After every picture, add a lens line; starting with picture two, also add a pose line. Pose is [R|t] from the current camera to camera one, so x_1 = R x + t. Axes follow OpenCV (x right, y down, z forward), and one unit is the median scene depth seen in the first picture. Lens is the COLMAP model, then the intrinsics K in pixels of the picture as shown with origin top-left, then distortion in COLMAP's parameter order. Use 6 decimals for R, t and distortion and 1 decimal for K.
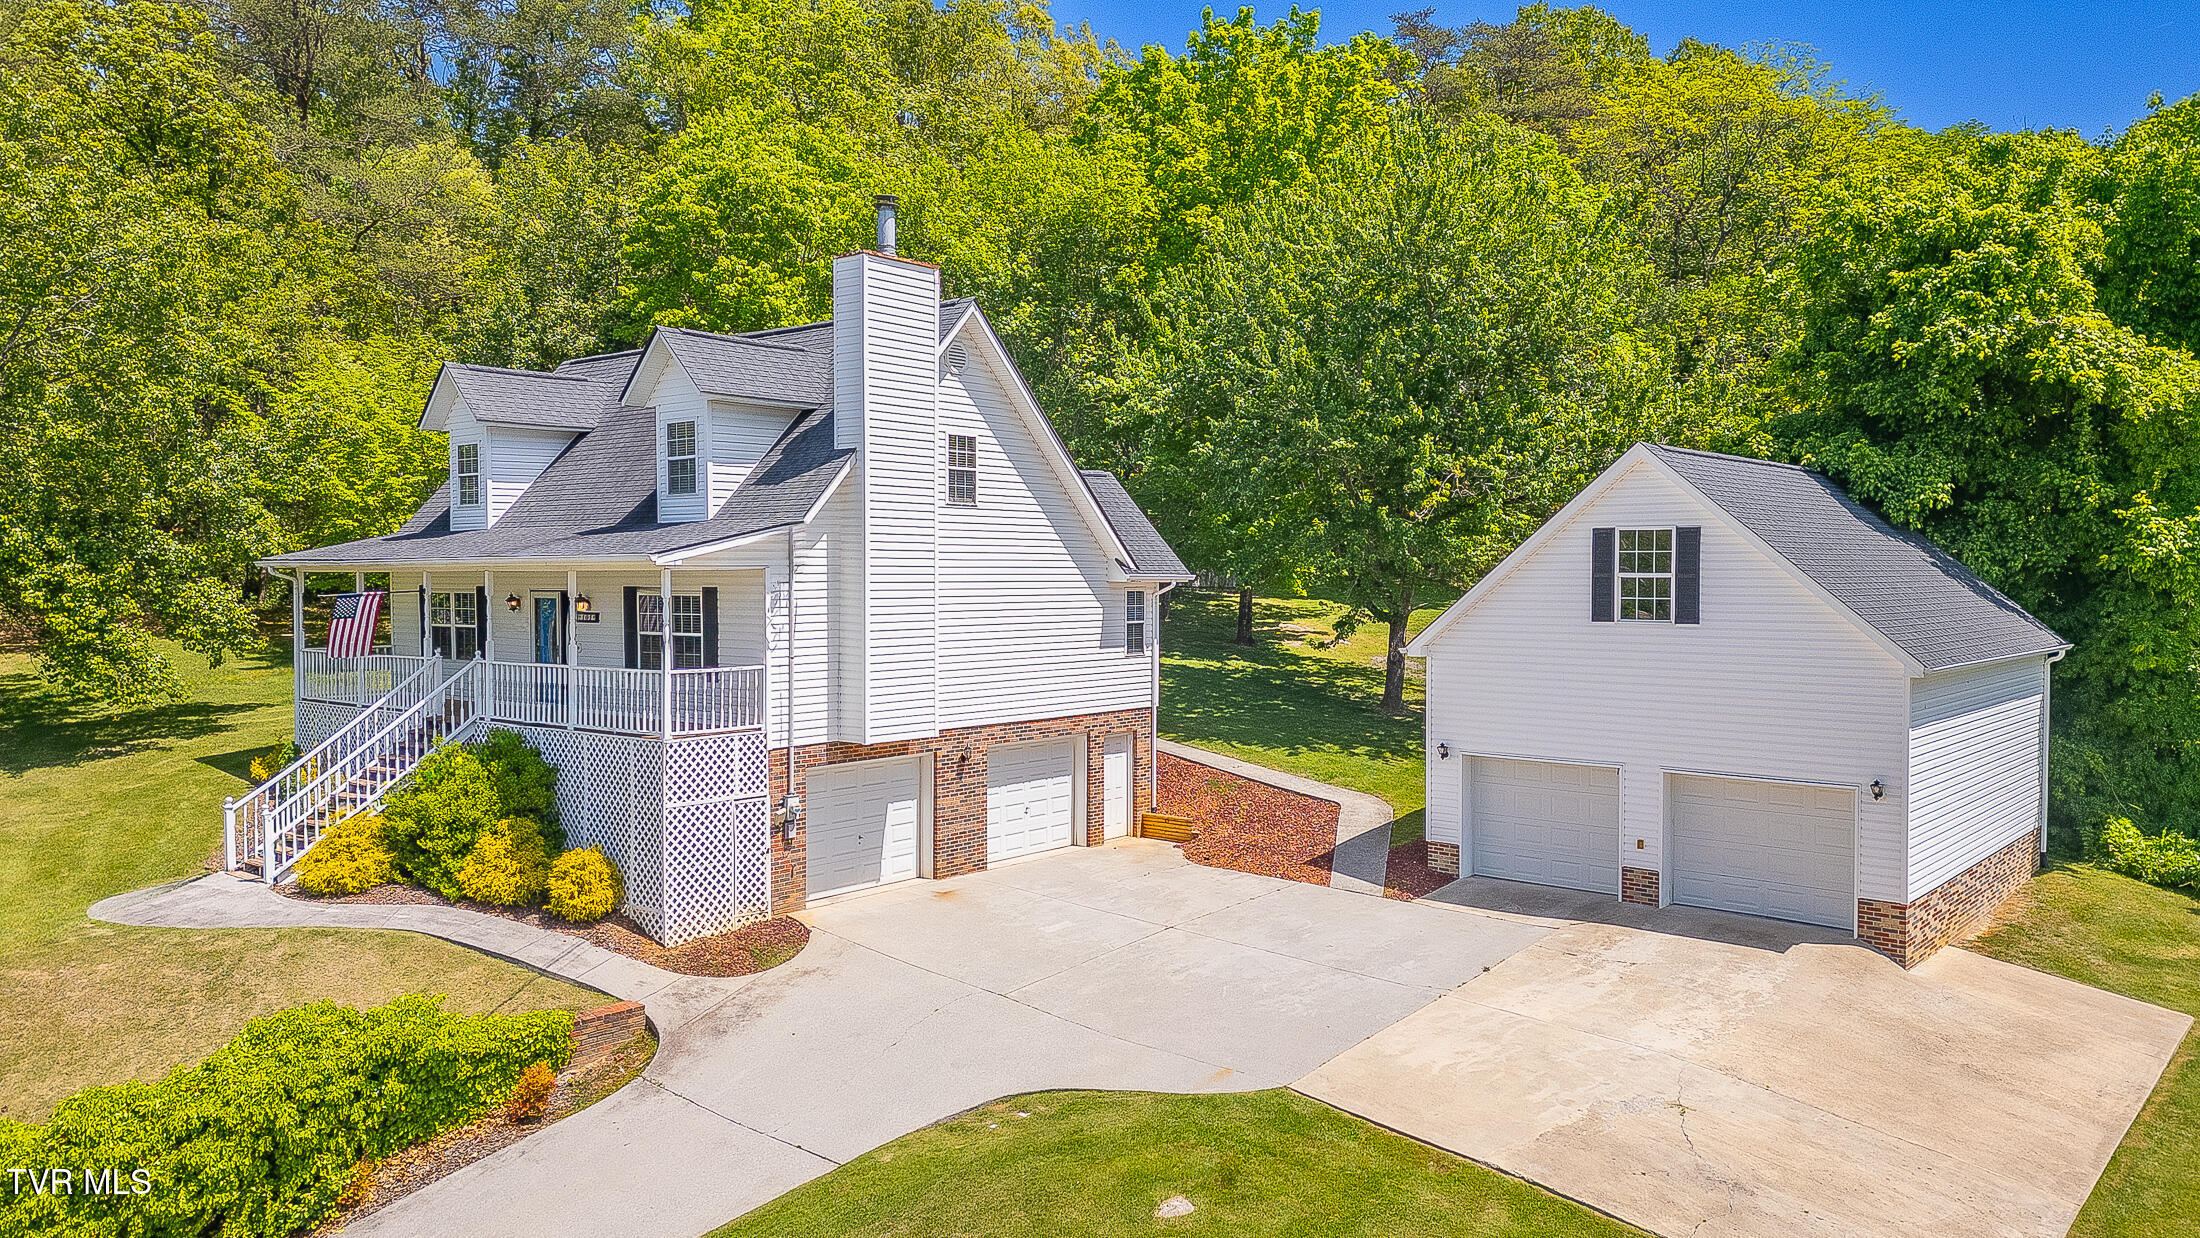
lens RADIAL K [[1506.1, 0, 1096.2], [0, 1506.1, 635.2], [0, 0, 1]] dist [0.068584, -0.001776]
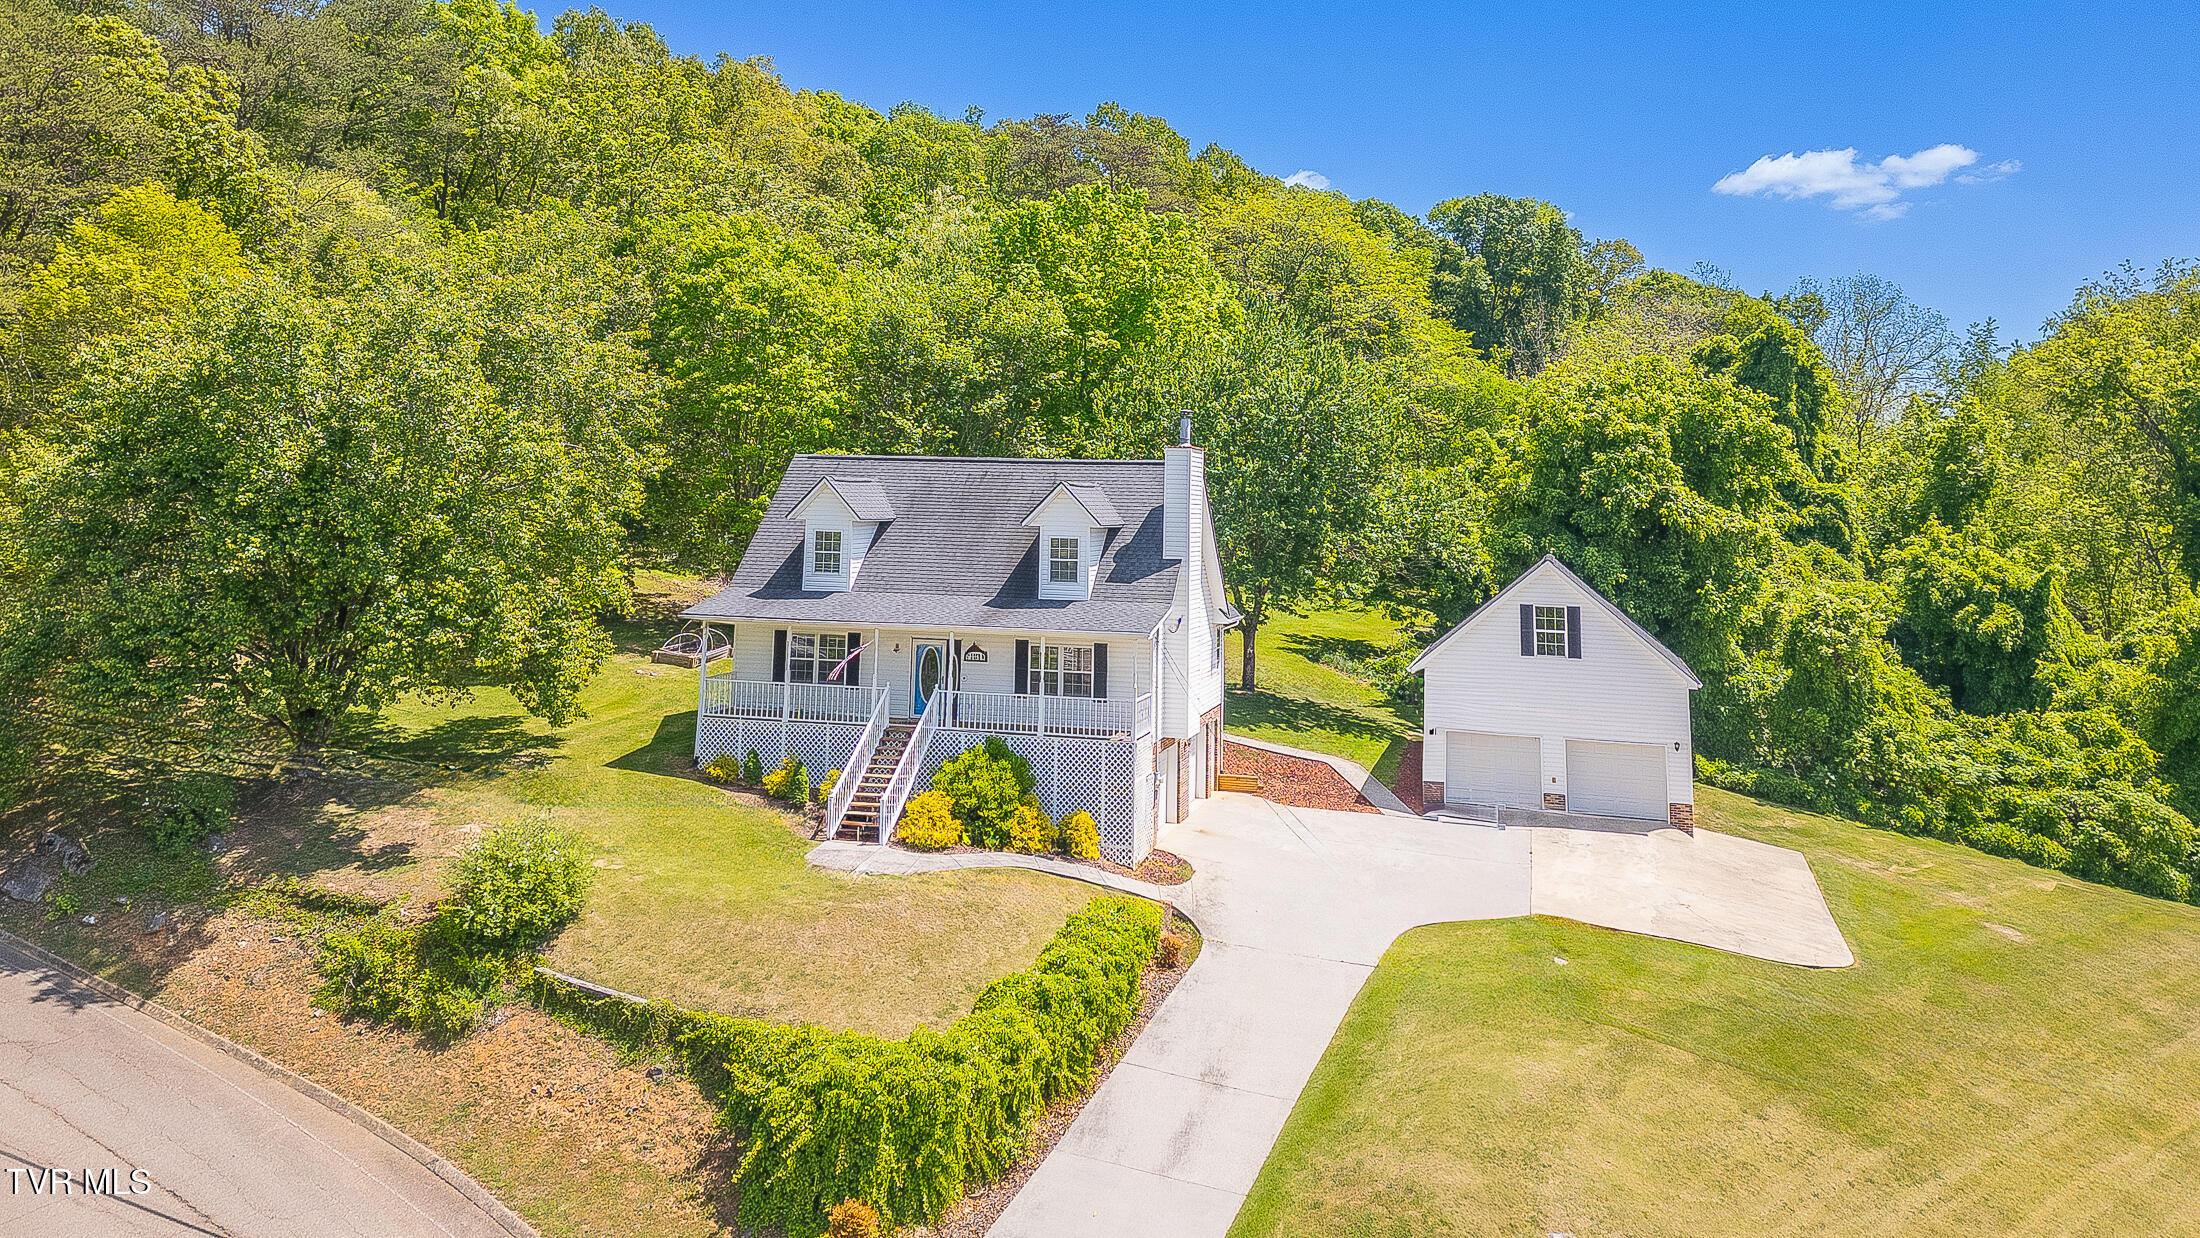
lens RADIAL K [[1584.6, 0, 1072.9], [0, 1584.6, 295.1], [0, 0, 1]] dist [0.045878, -0.018257]
pose [[0.911678, 0.074877, 0.404026, -0.967249], [-0.005295, 0.985316, -0.170658, -0.104924], [-0.410872, 0.153446, 0.898687, -0.574179]]
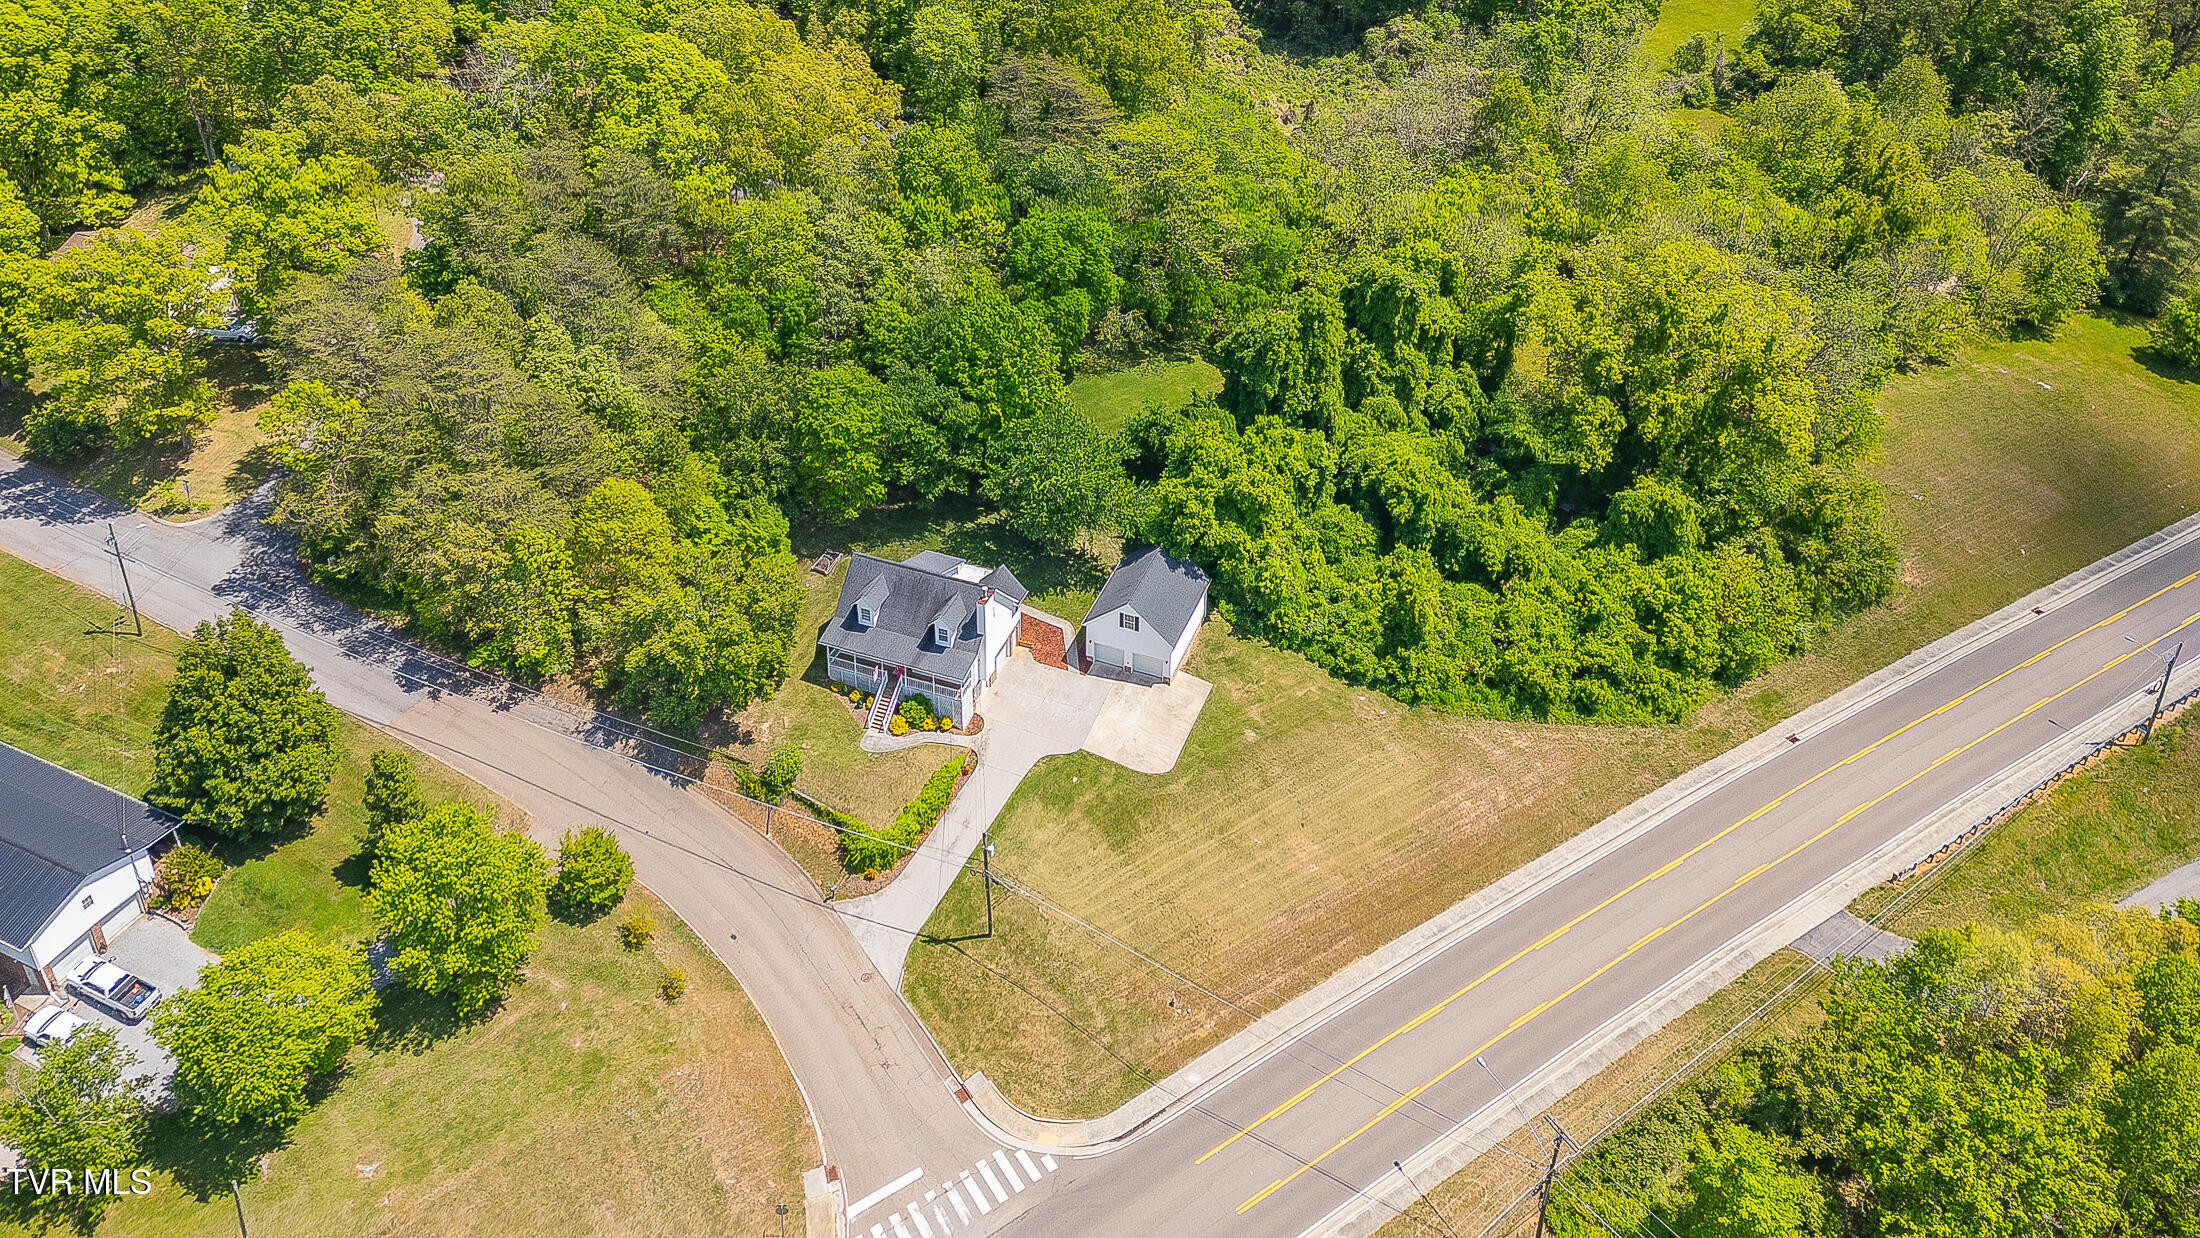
lens RADIAL K [[1551.5, 0, 1071.0], [0, 1551.5, 335.4], [0, 0, 1]] dist [0.092725, -0.087490]
pose [[0.946563, -0.149876, 0.285580, -1.149487], [0.010095, 0.898800, 0.438242, -3.111592], [-0.322362, -0.411941, 0.852284, -2.932092]]
